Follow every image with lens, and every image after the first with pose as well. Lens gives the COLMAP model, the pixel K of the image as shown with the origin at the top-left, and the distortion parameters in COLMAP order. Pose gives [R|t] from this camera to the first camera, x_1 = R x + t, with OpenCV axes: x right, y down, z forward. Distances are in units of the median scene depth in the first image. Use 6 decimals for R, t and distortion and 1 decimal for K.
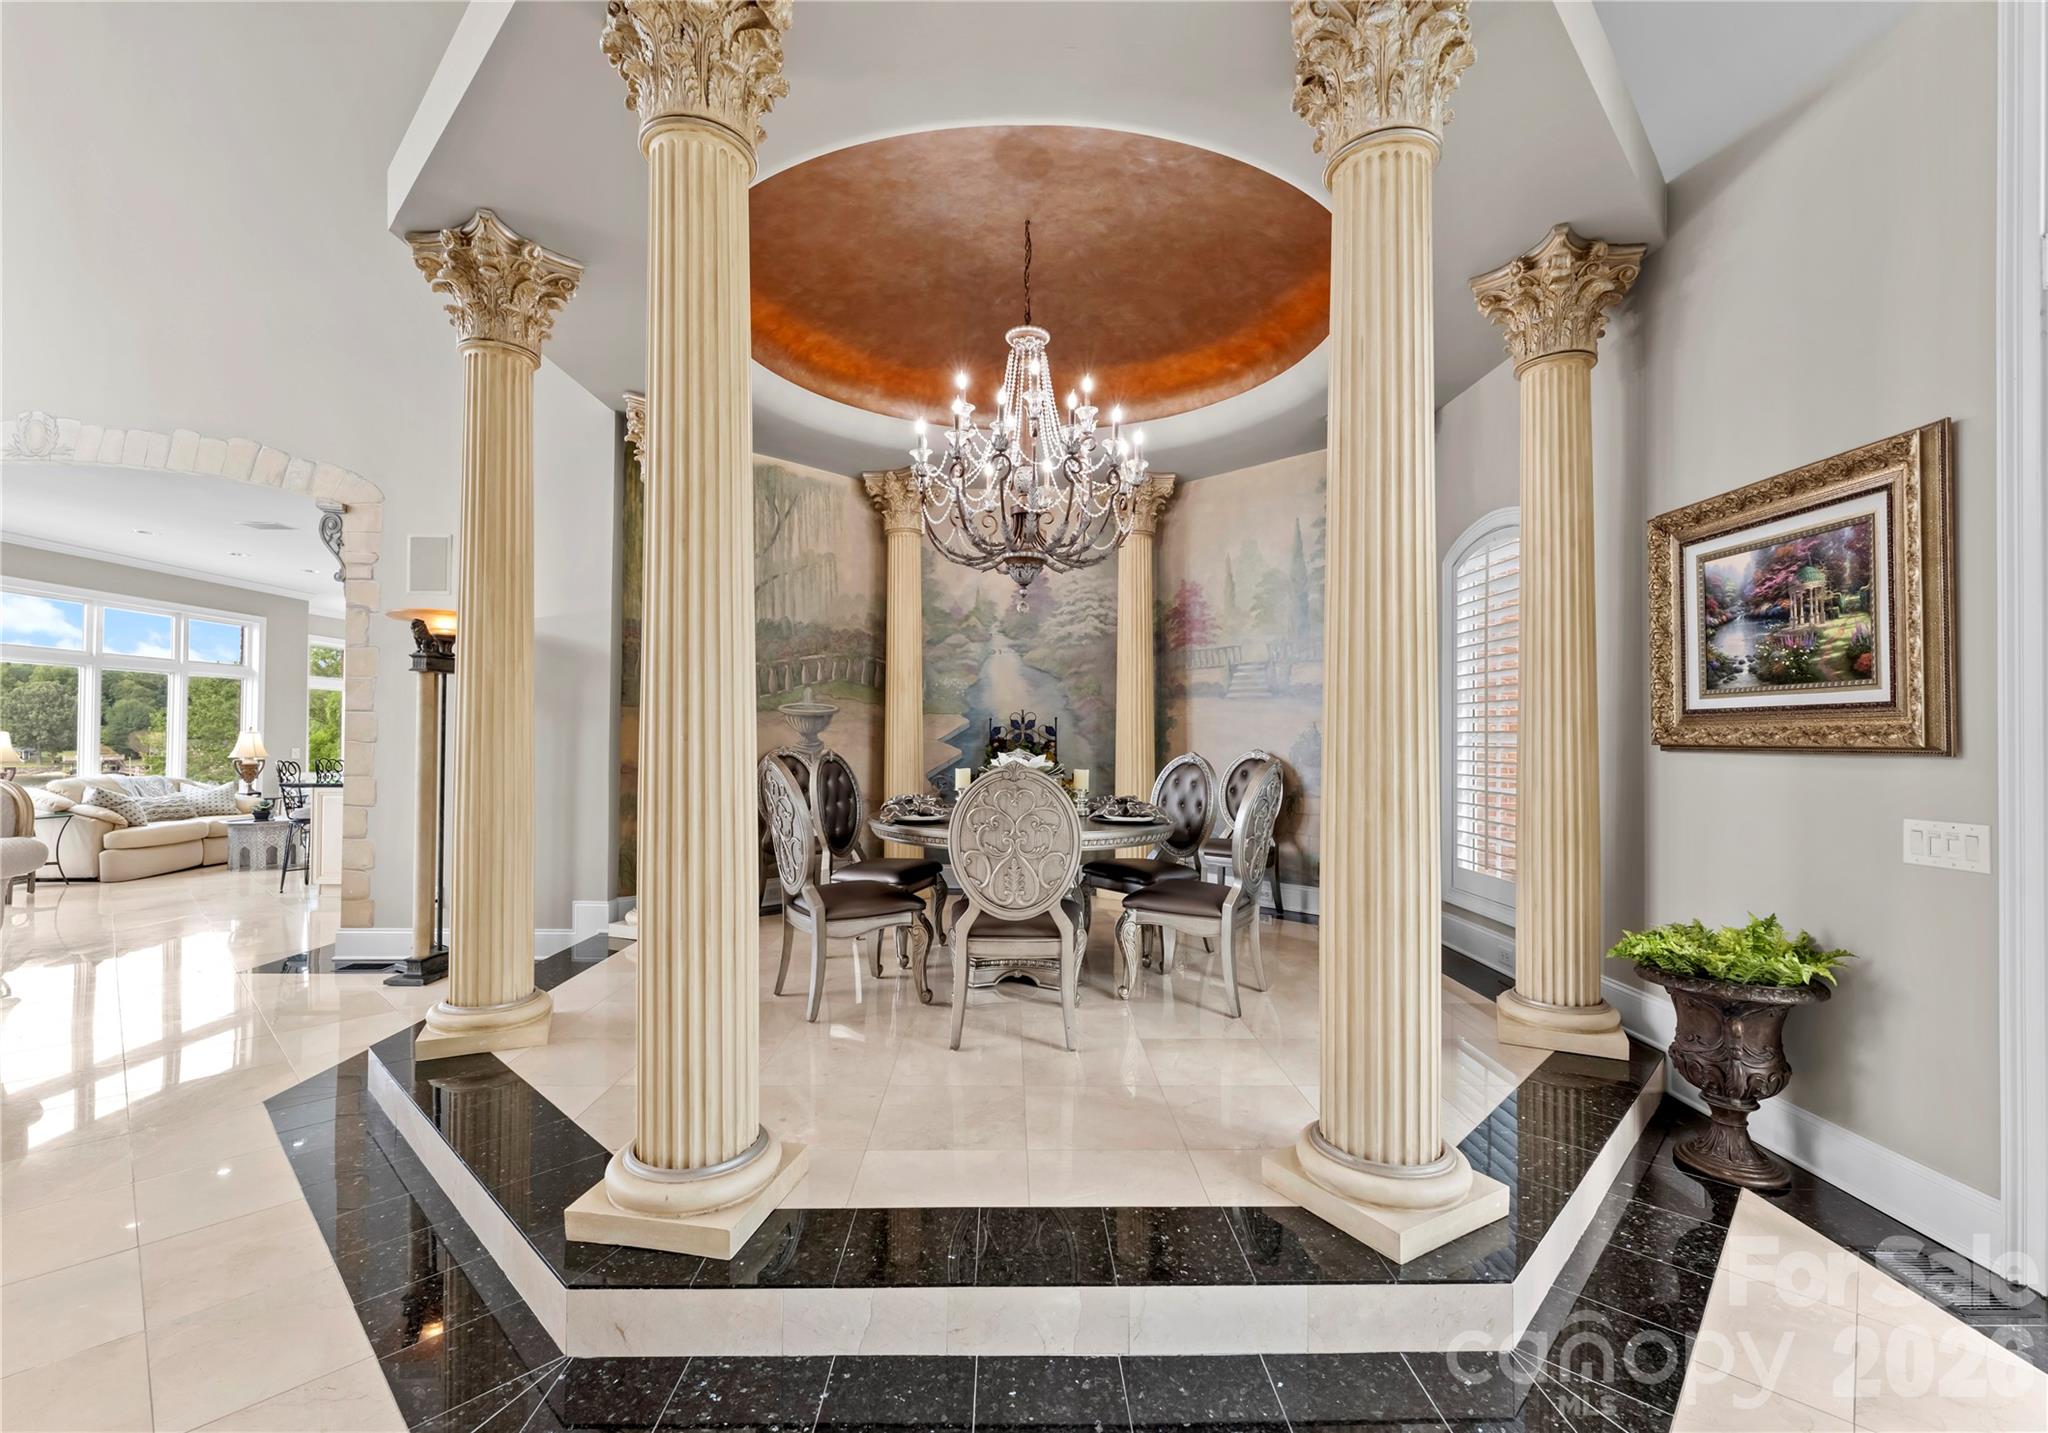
lens RADIAL K [[894.6, 0, 1024.0], [0, 894.6, 716.5], [0, 0, 1]] dist [0.000328, -0.000151]
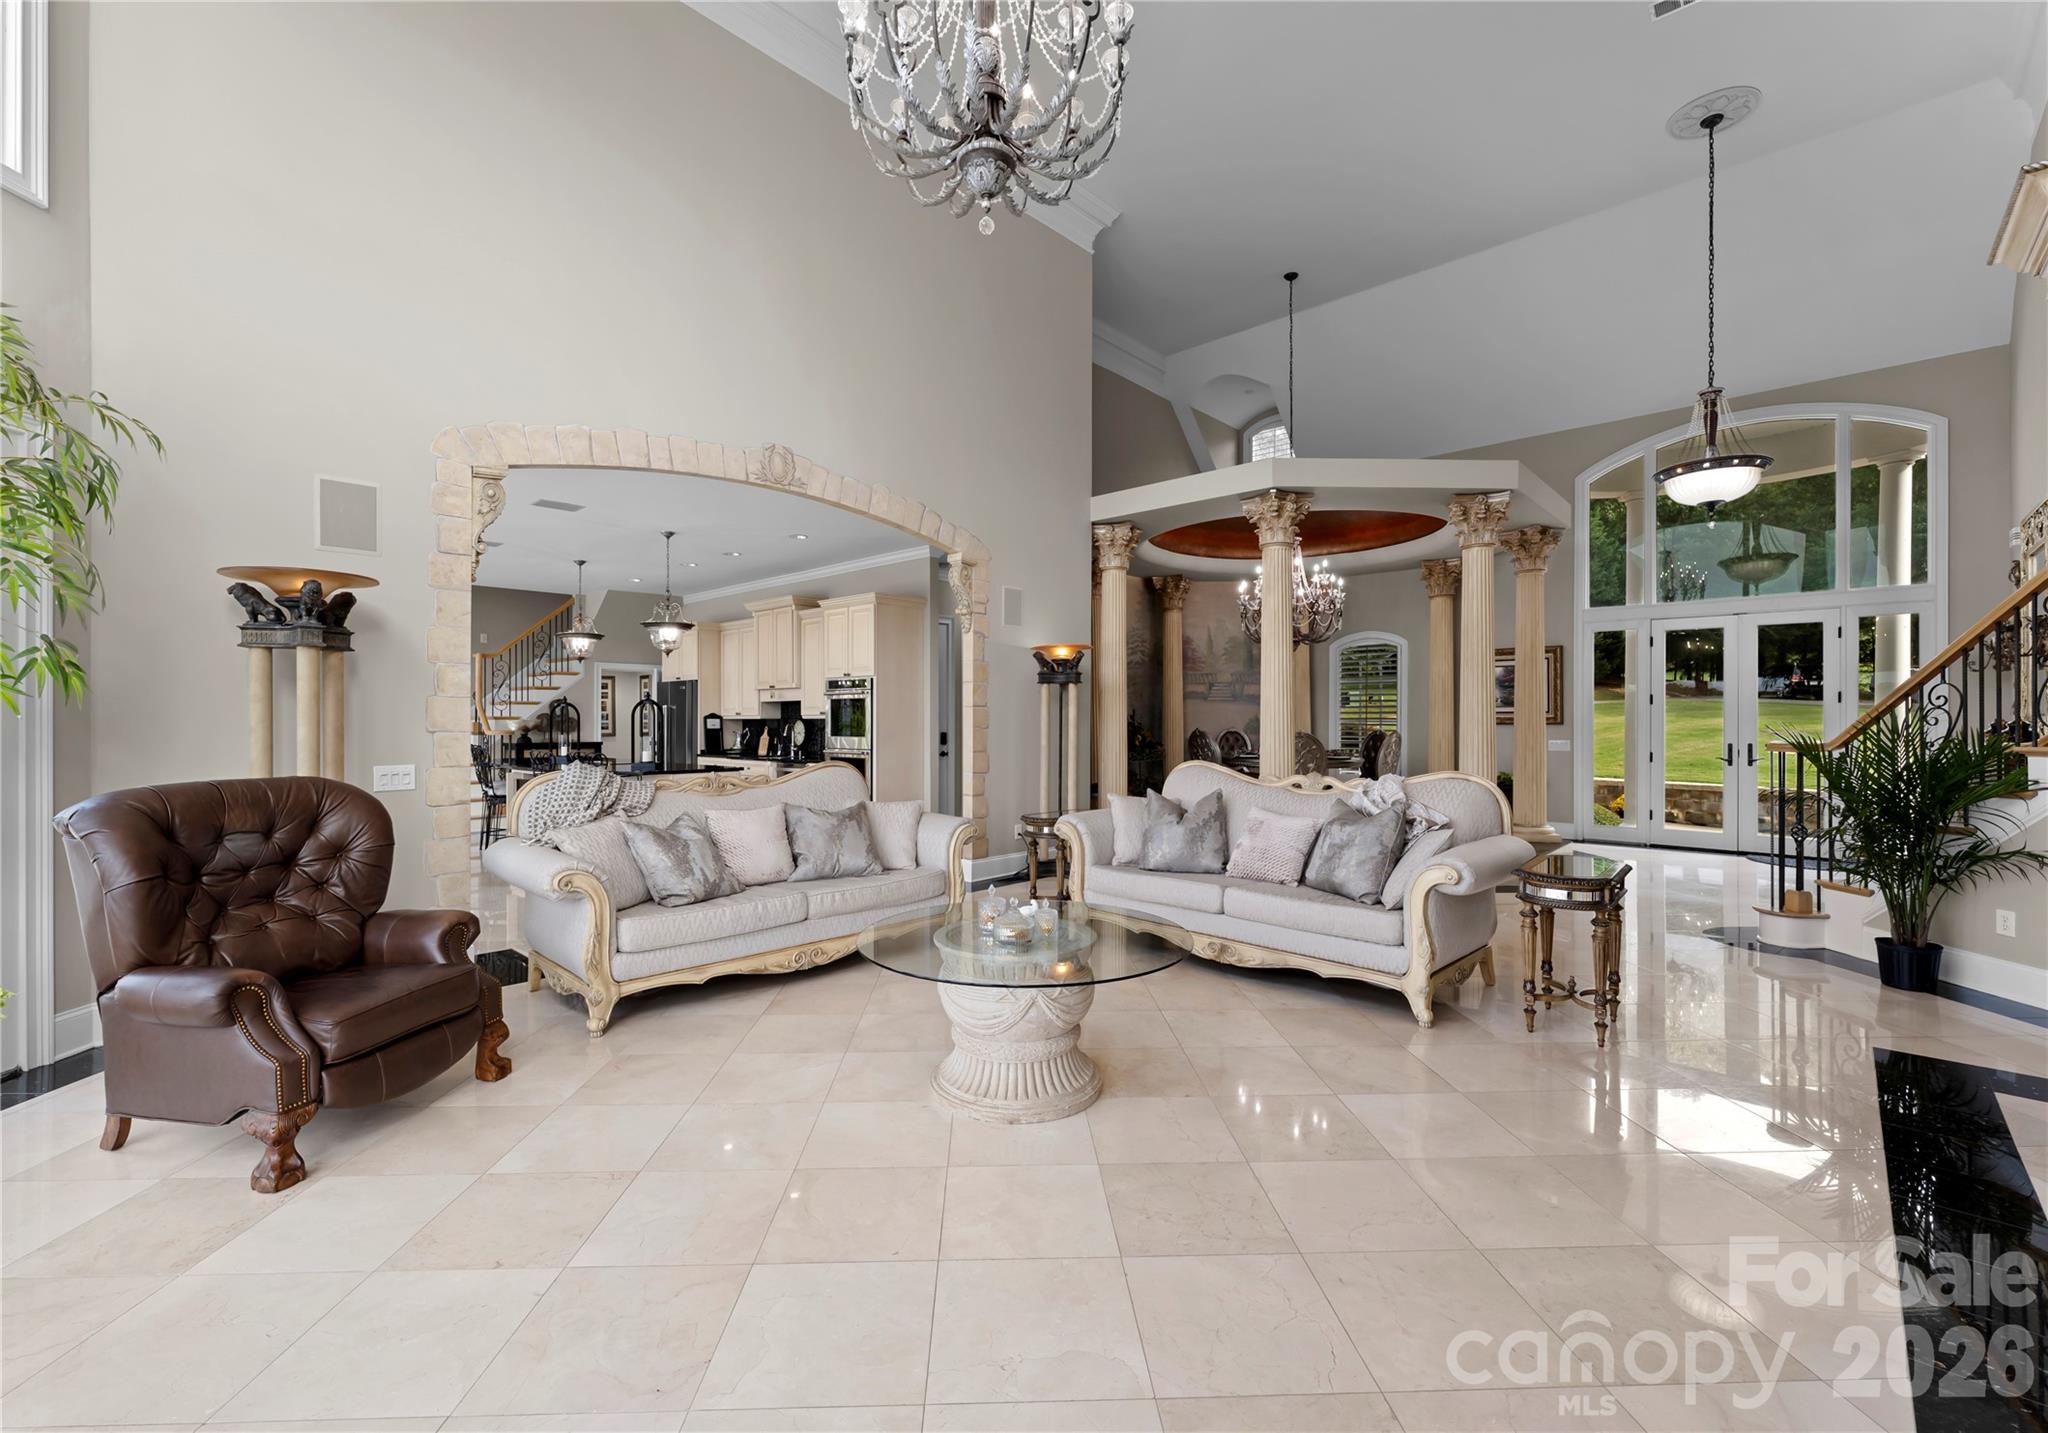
lens RADIAL K [[867.1, 0, 1010.0], [0, 867.1, 733.1], [0, 0, 1]] dist [0.000613, 0.000450]
pose [[0.702076, -0.017691, 0.711883, -1.440251], [-0.008905, 0.999395, 0.033618, -0.009683], [-0.712047, -0.029942, 0.701493, -0.001841]]
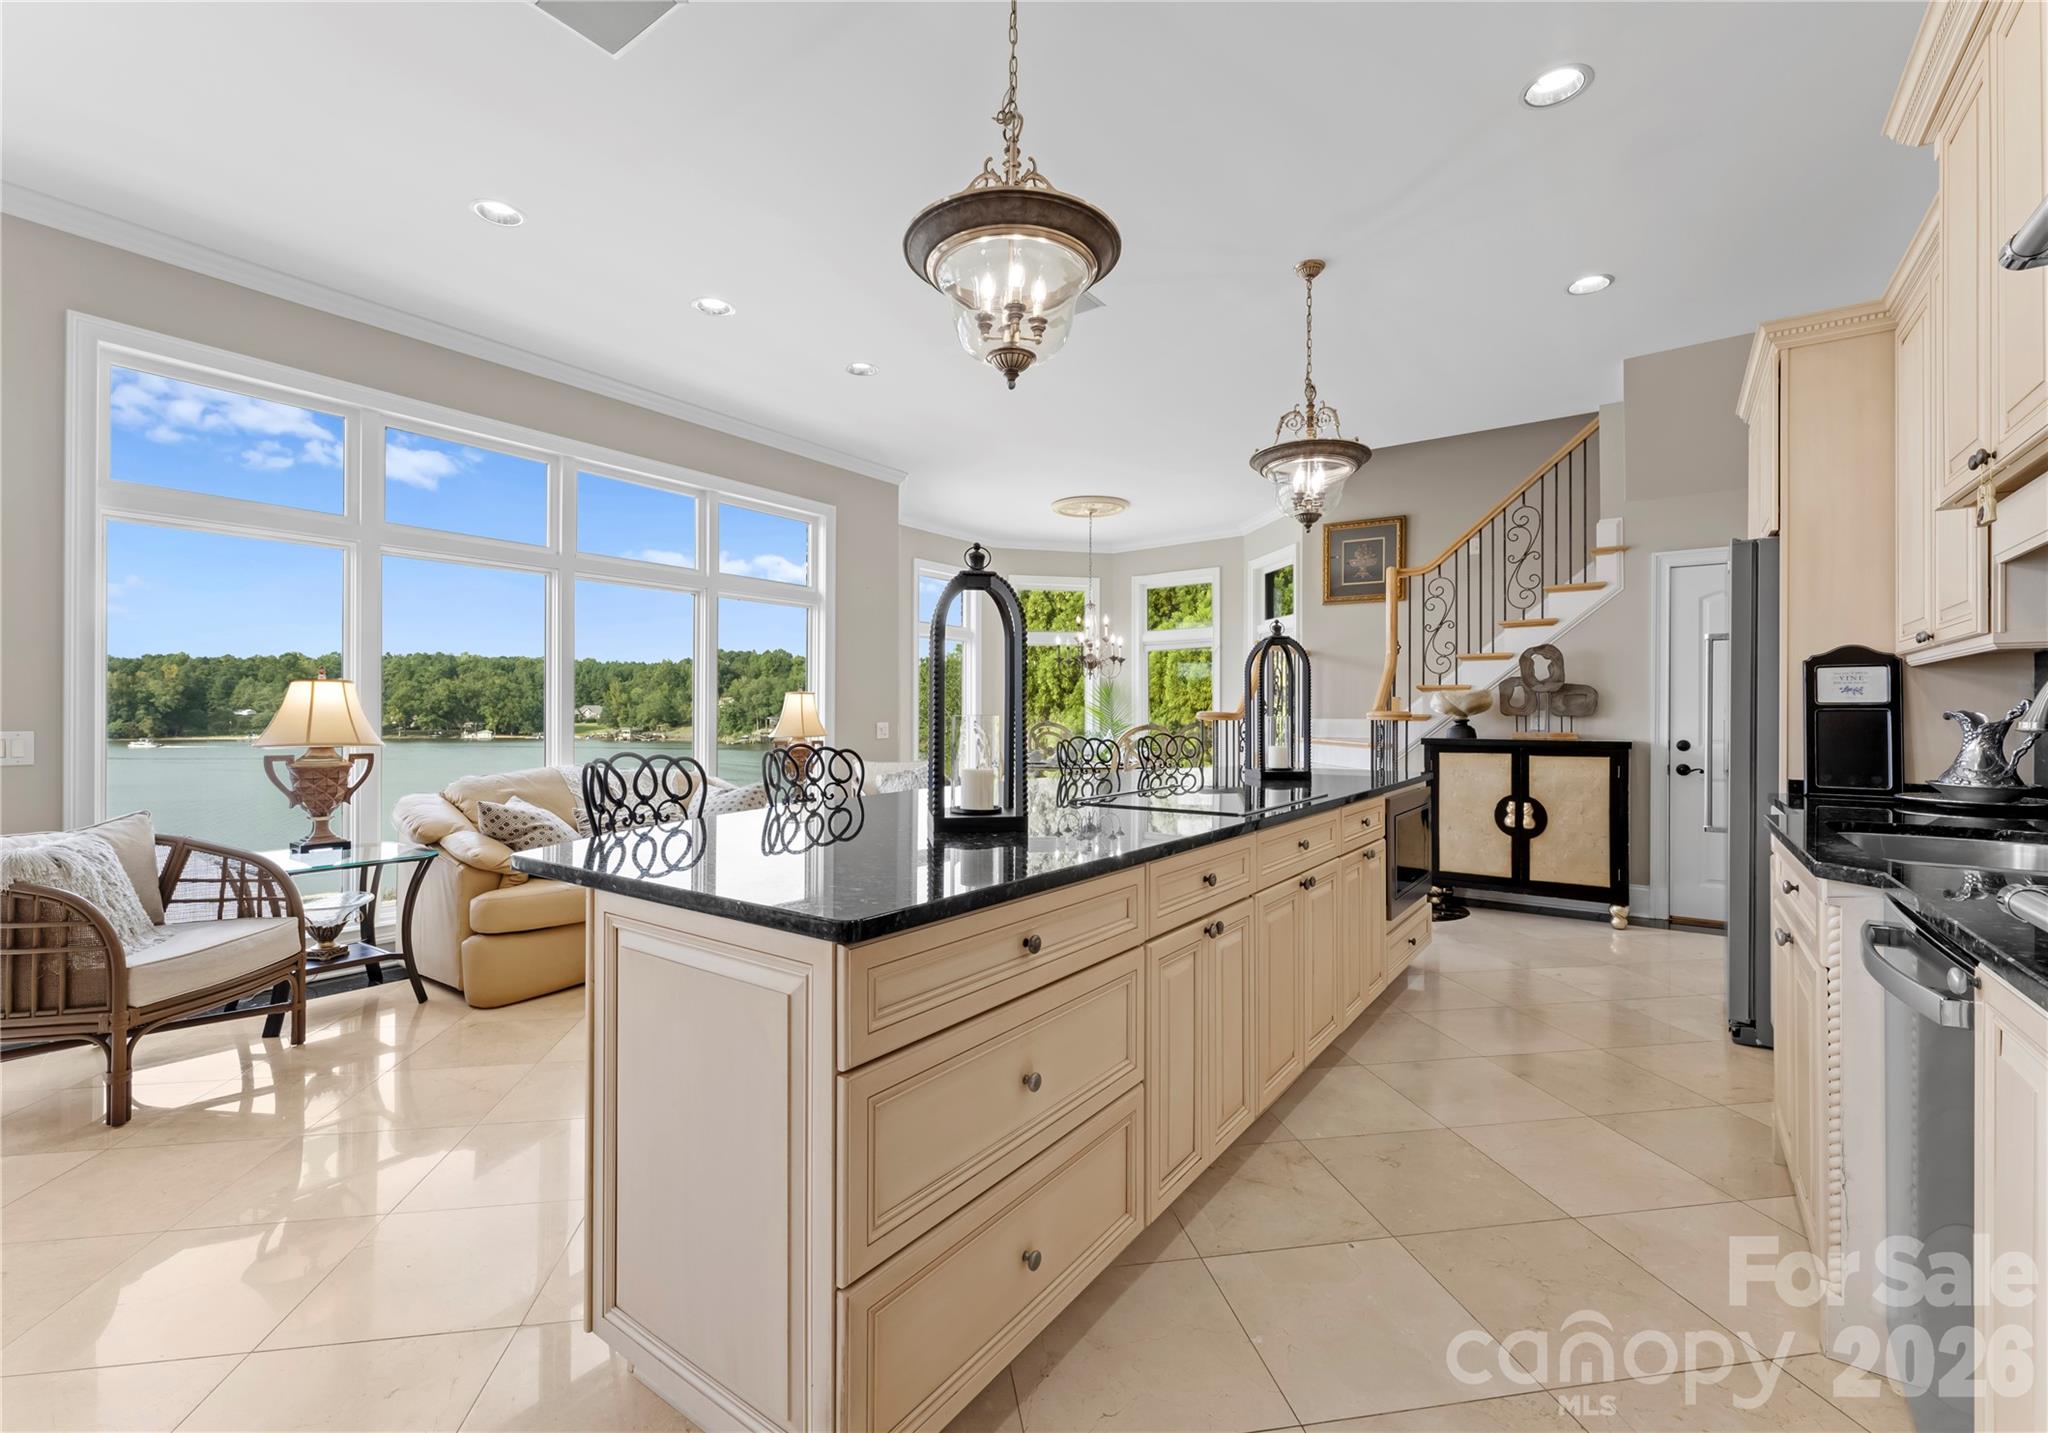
lens RADIAL K [[875.6, 0, 1030.5], [0, 875.6, 712.1], [0, 0, 1]] dist [-0.003565, 0.000013]
pose [[0.804930, -0.005161, -0.593347, -0.675317], [0.013501, 0.999863, 0.009618, 0.040492], [0.593216, -0.015752, 0.804889, 1.037533]]
